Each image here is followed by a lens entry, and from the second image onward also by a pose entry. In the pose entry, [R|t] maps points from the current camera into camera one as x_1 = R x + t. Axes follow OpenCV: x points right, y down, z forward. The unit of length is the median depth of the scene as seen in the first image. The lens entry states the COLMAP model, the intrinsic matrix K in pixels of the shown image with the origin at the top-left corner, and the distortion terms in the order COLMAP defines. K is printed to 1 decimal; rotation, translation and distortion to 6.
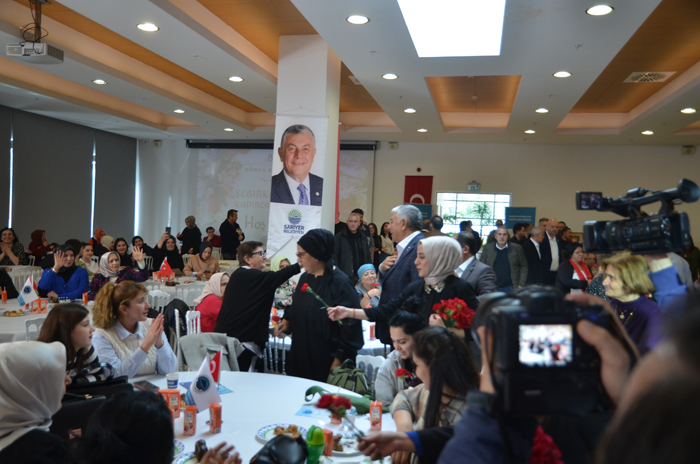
lens RADIAL K [[625.9, 0, 354.1], [0, 625.9, 232.0], [0, 0, 1]] dist [-0.032432, 0.137463]
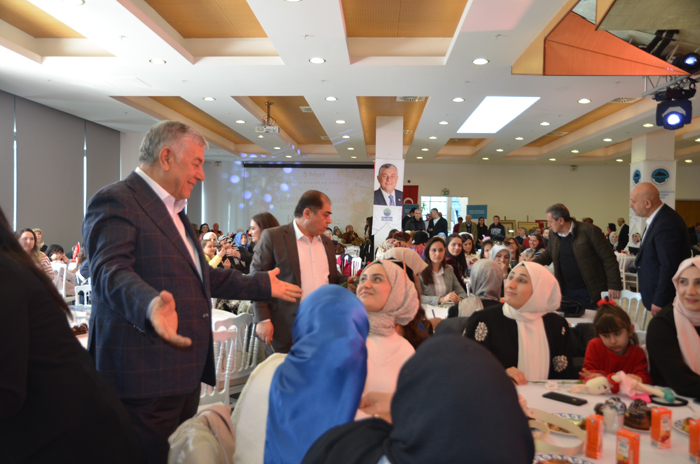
lens RADIAL K [[625.9, 0, 351.7], [0, 625.9, 236.2], [0, 0, 1]] dist [-0.032432, 0.137463]
pose [[0.986738, -0.024906, 0.160398, -0.506284], [0.023817, 0.999678, 0.008706, 0.029683], [-0.160564, -0.004770, 0.987014, -0.854790]]
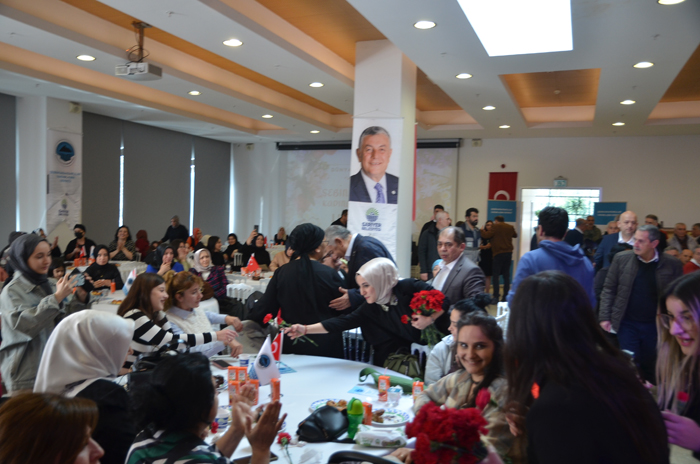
lens RADIAL K [[625.9, 0, 349.7], [0, 625.9, 230.9], [0, 0, 1]] dist [-0.032432, 0.137463]
pose [[0.987704, -0.007318, -0.156166, 0.030683], [0.007609, 0.999970, 0.001269, 0.001056], [0.156152, -0.002442, 0.987730, -0.036100]]
